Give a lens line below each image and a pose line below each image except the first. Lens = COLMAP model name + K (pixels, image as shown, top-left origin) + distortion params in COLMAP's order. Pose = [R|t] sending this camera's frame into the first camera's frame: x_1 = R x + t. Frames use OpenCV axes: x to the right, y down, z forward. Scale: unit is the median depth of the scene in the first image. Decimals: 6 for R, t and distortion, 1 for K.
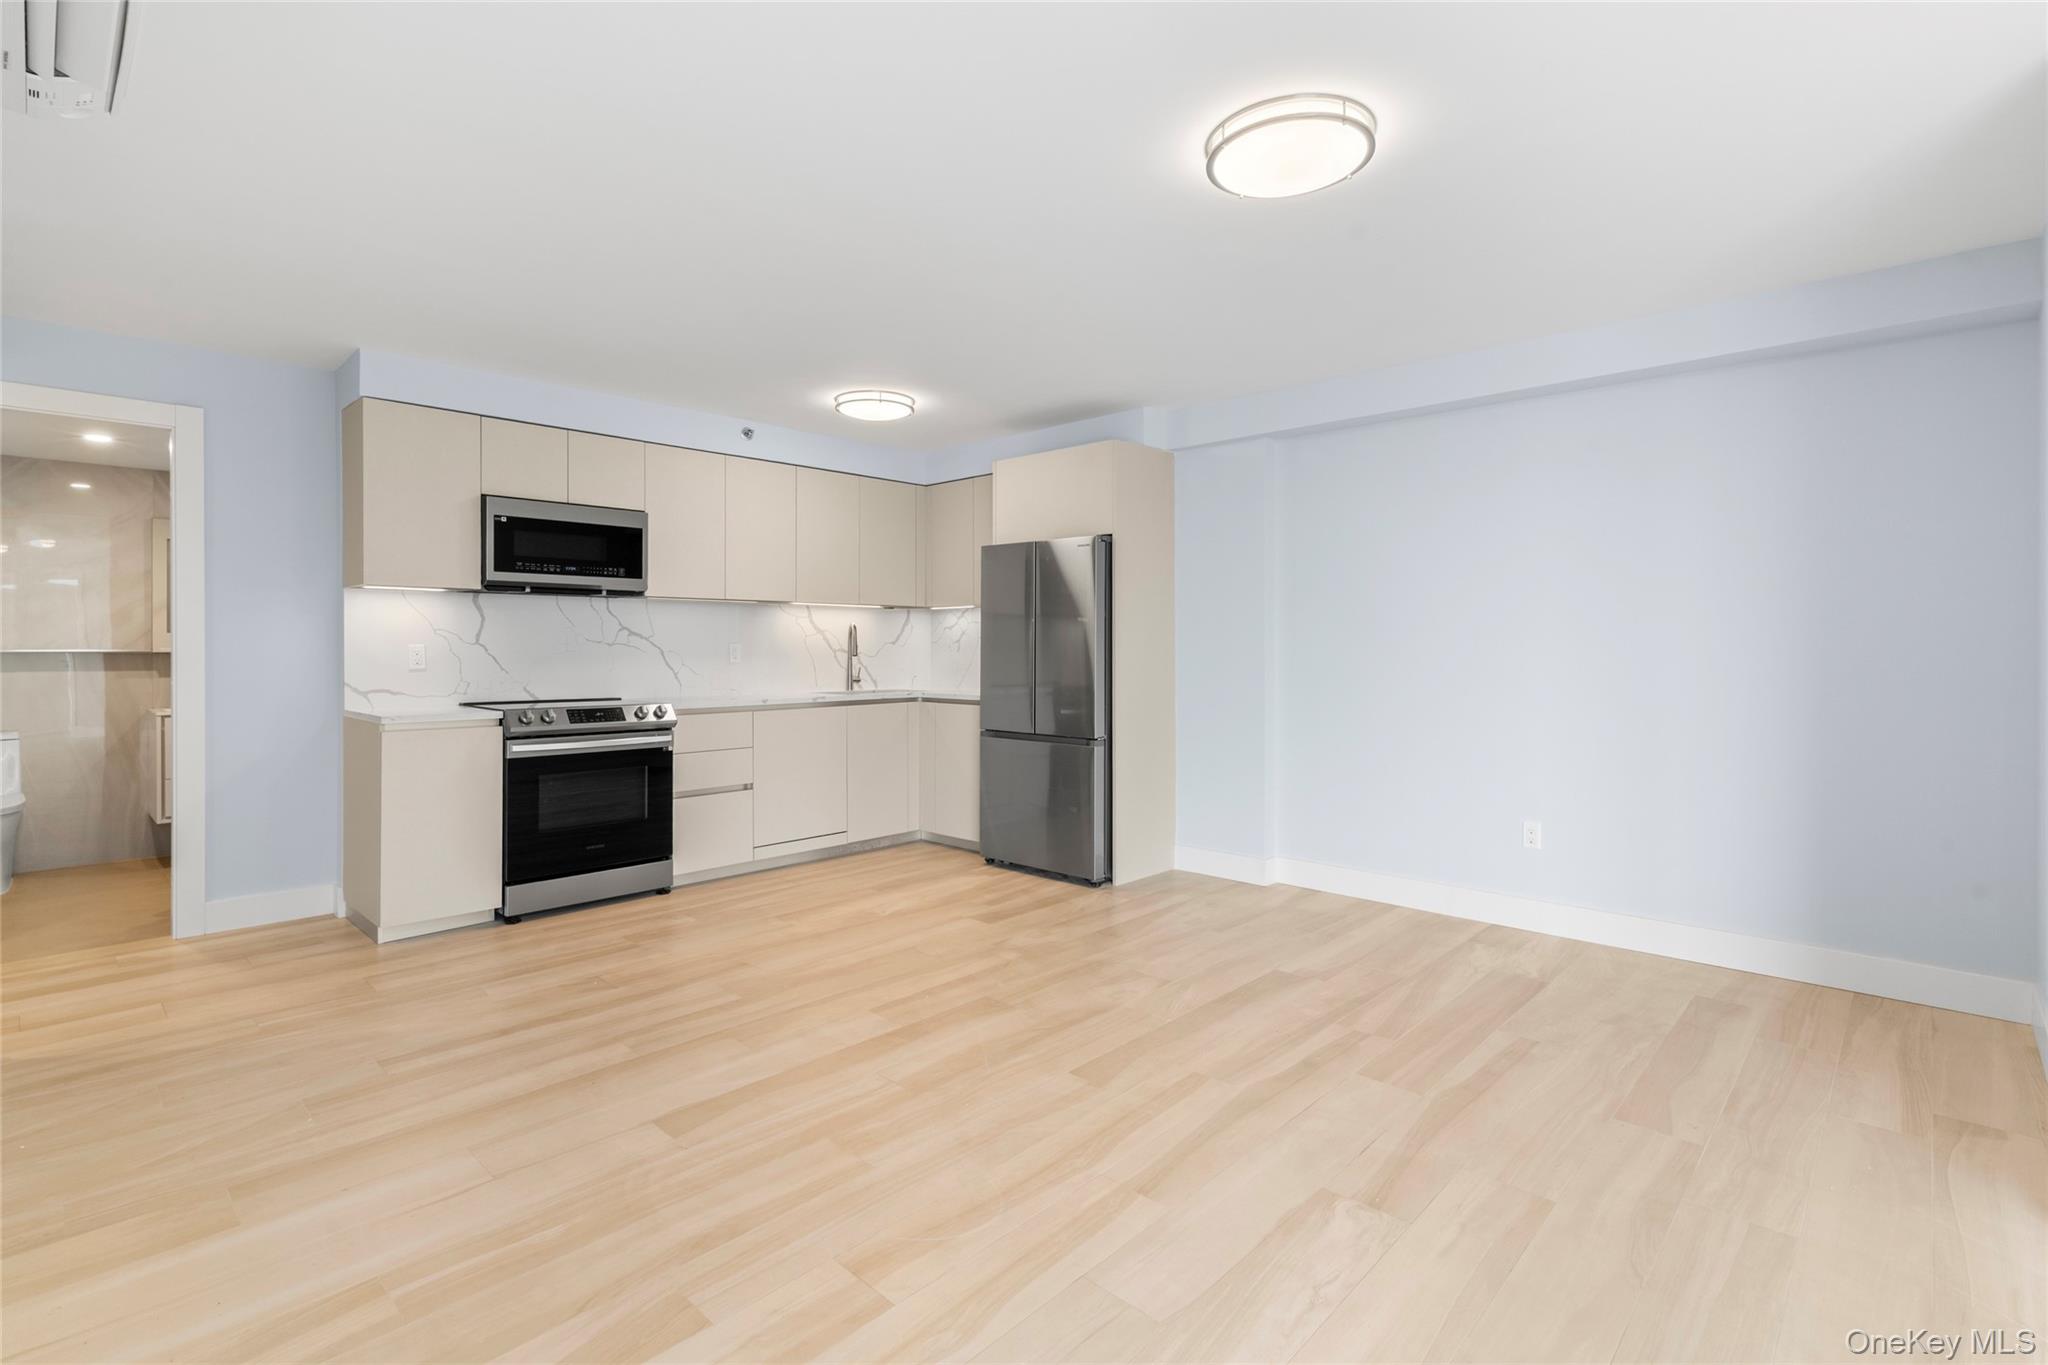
lens RADIAL K [[970.2, 0, 1025.8], [0, 970.2, 649.2], [0, 0, 1]] dist [0.005804, 0.000988]
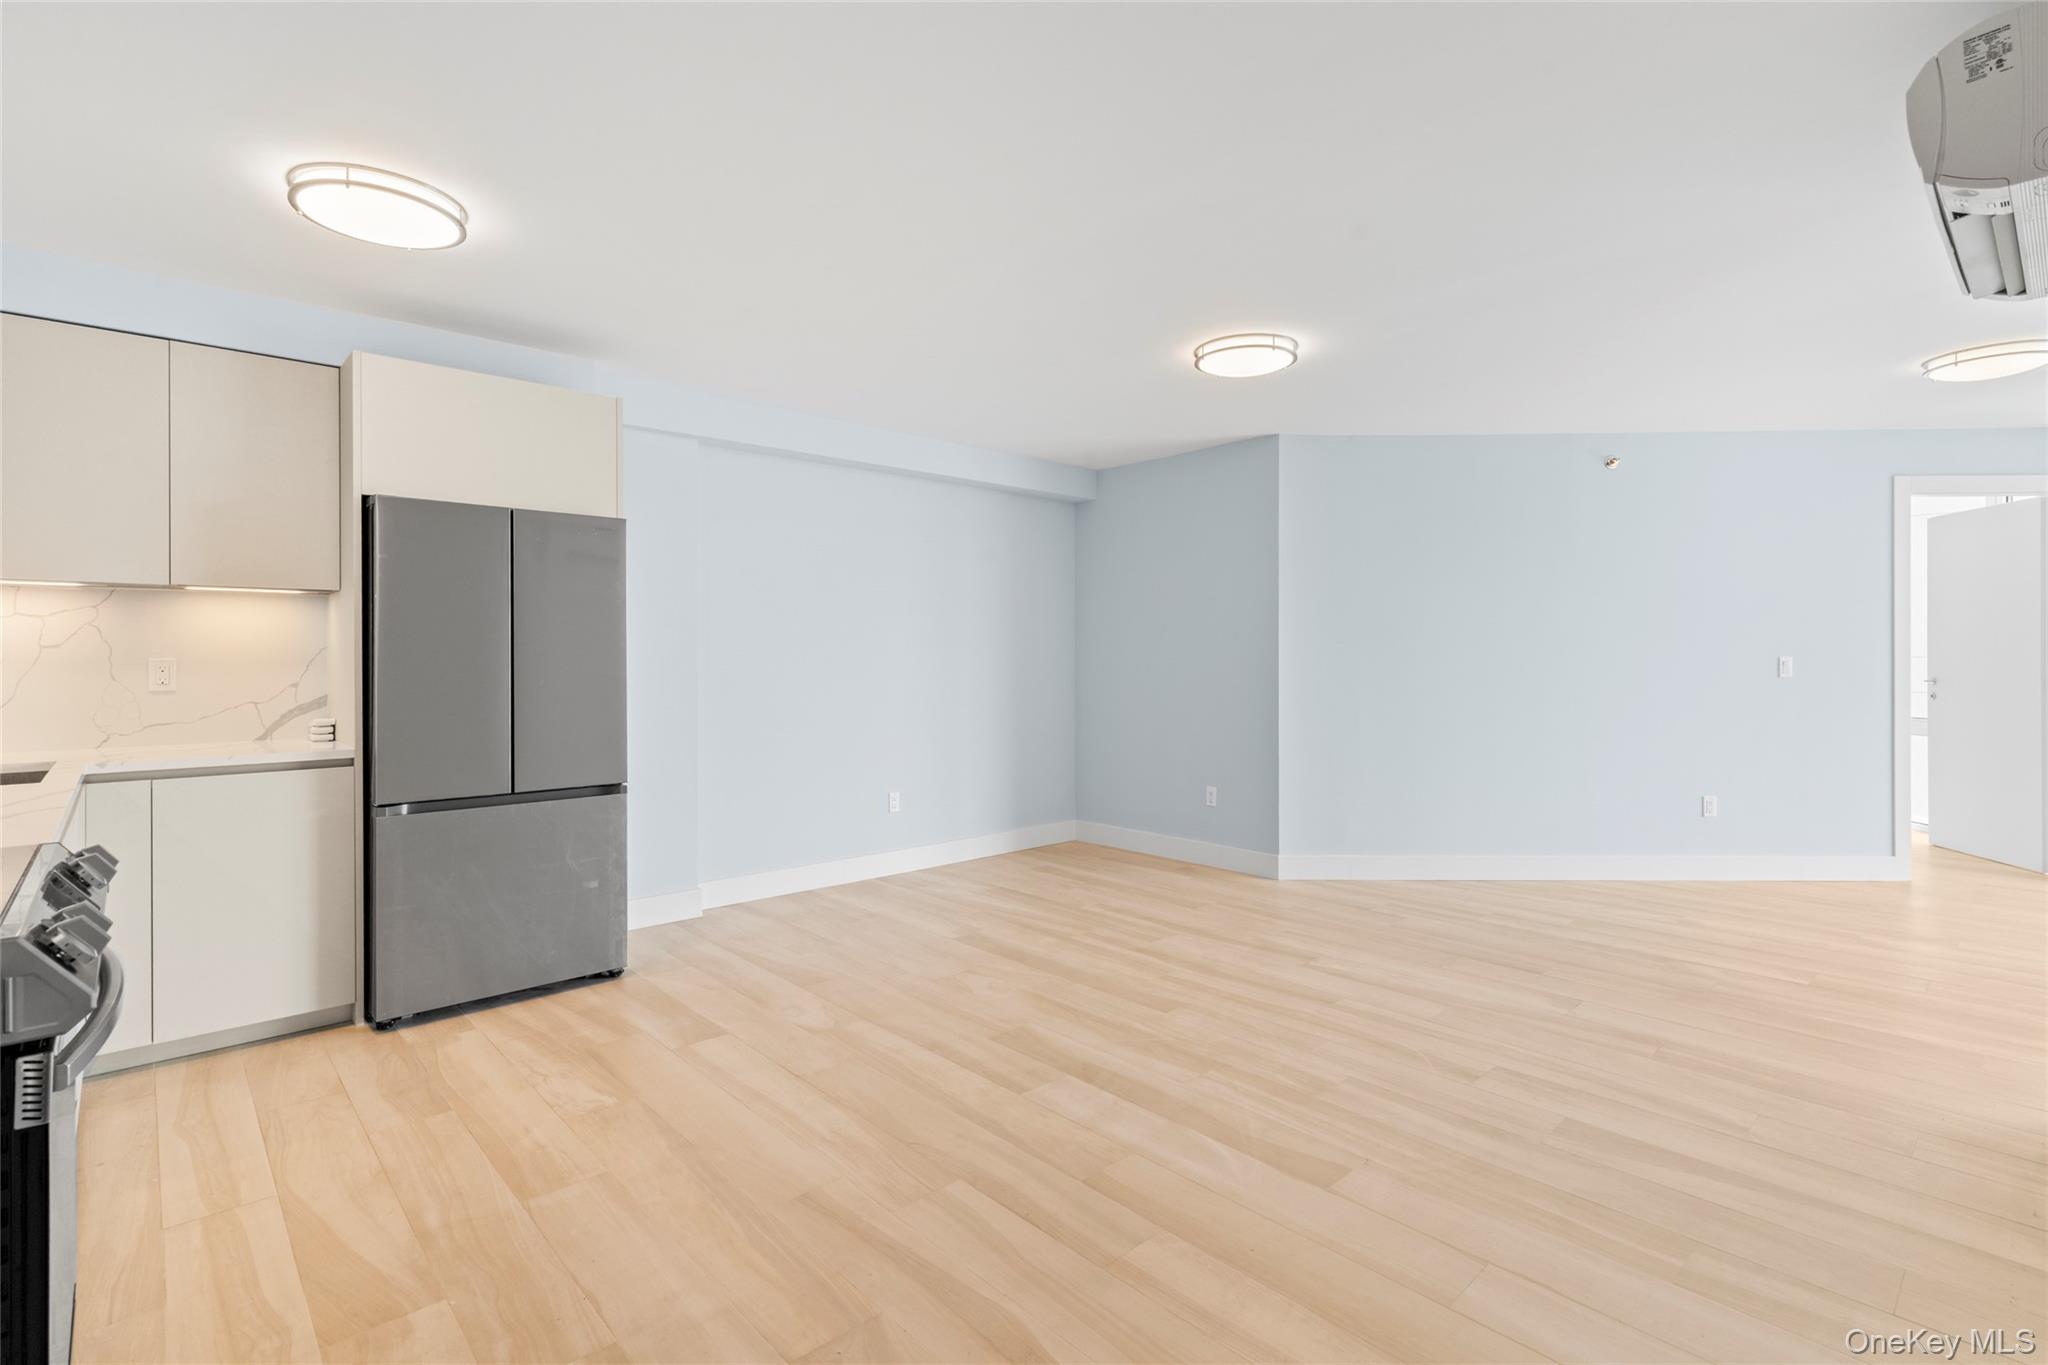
lens RADIAL K [[943.7, 0, 1026.0], [0, 943.7, 652.2], [0, 0, 1]] dist [0.003626, 0.000130]
pose [[0.060129, 0.005109, 0.998178, -0.700885], [0.004284, 0.999976, -0.005376, -0.009371], [-0.998181, 0.004599, 0.060106, 0.664042]]
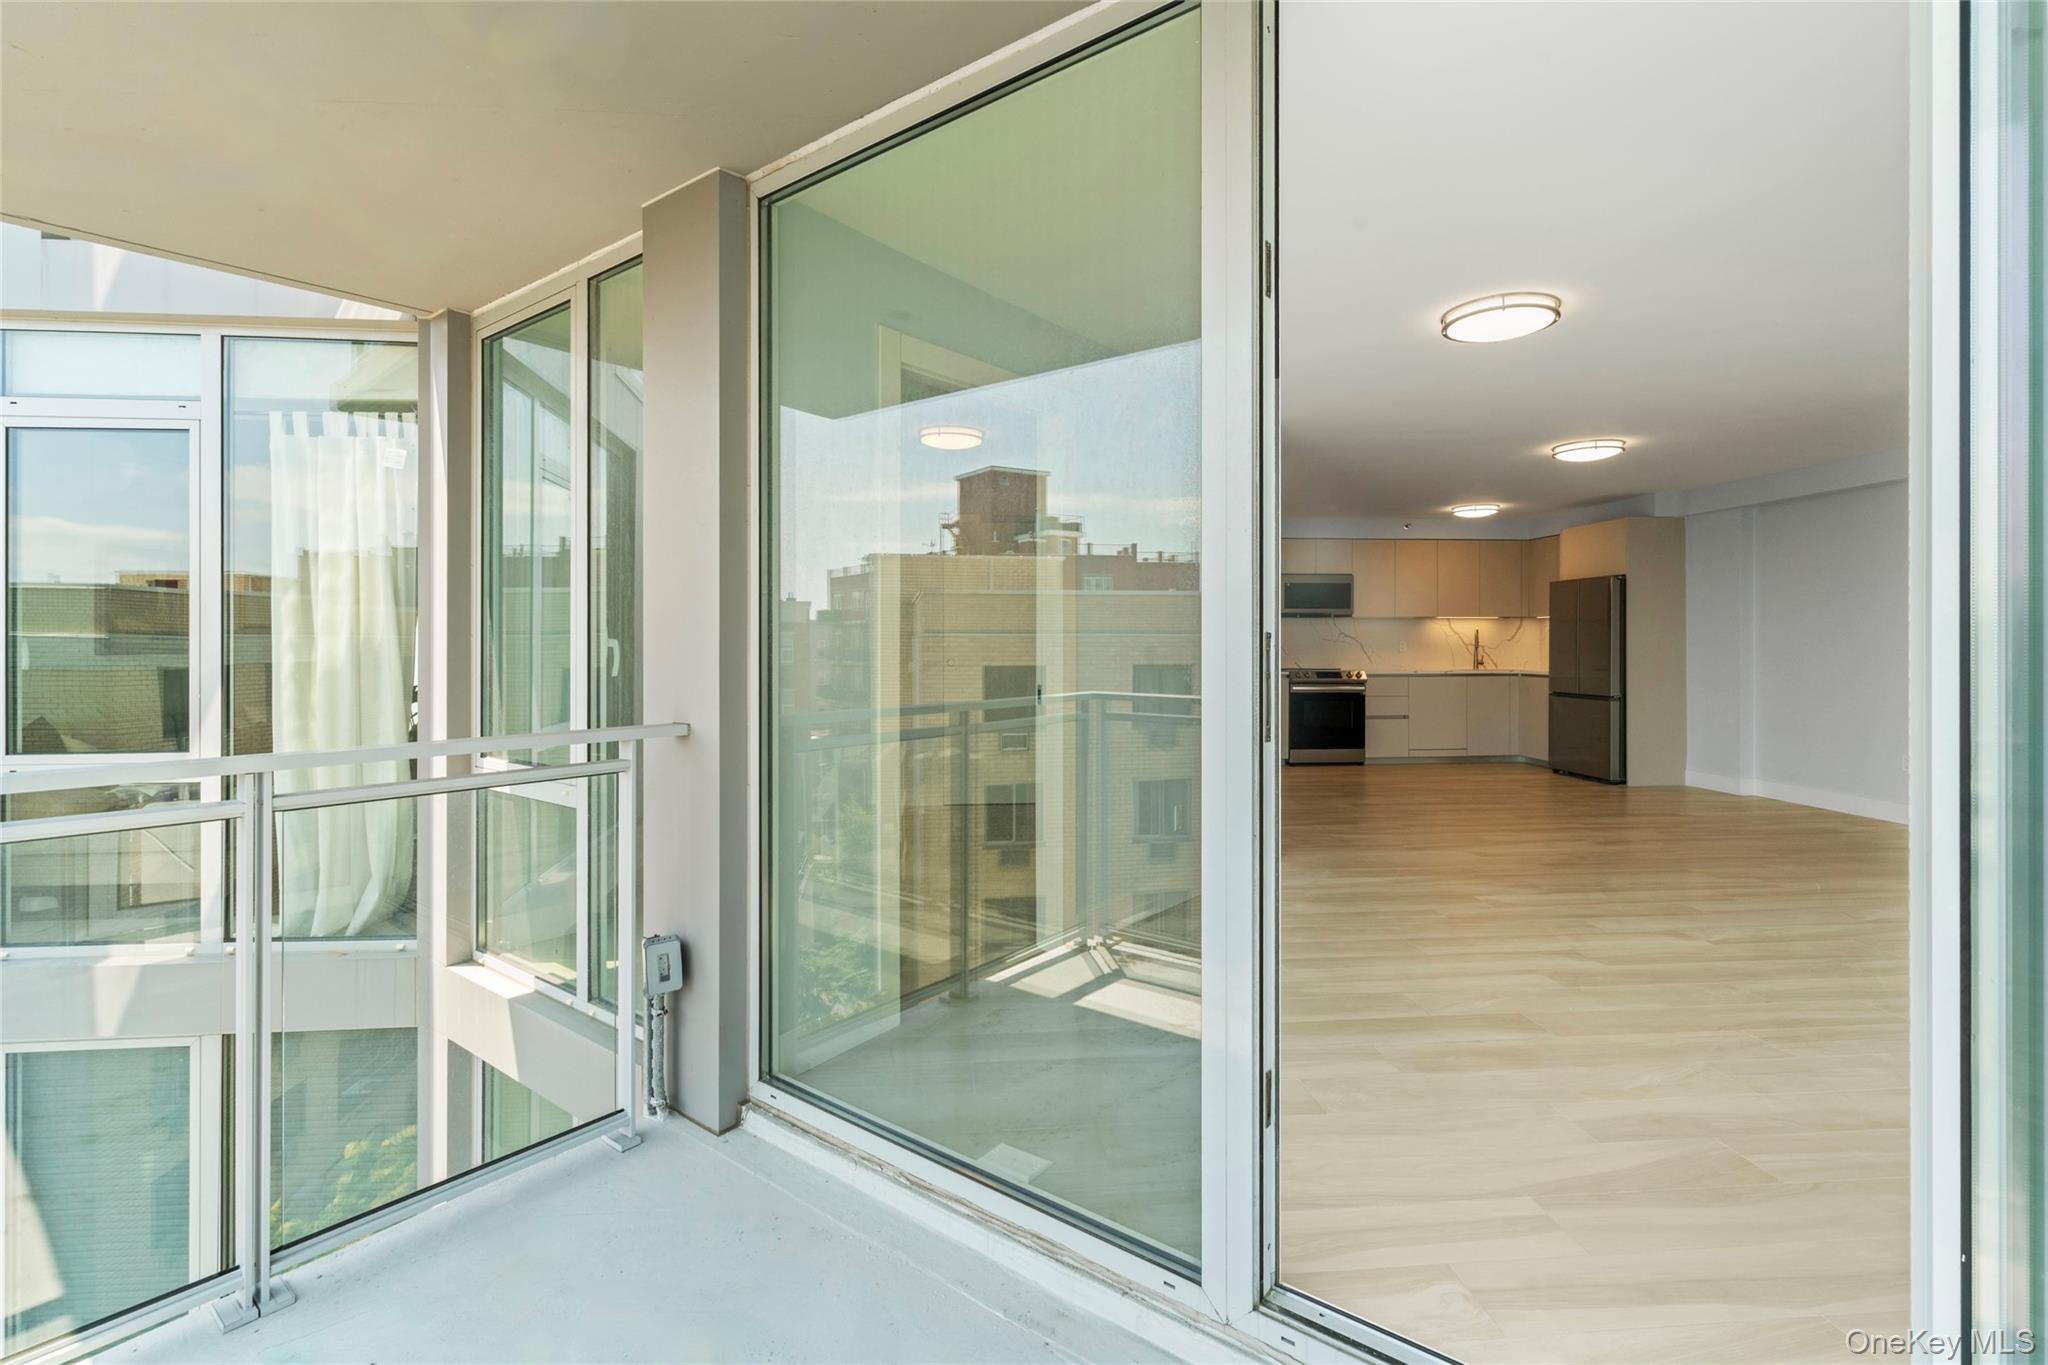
lens RADIAL K [[943.7, 0, 1026.0], [0, 943.7, 652.2], [0, 0, 1]] dist [0.003626, 0.000130]
pose [[0.748680, 0.006921, -0.662895, 0.417380], [-0.000746, 0.999954, 0.009598, -0.001234], [0.662931, -0.006692, 0.748651, -0.955999]]
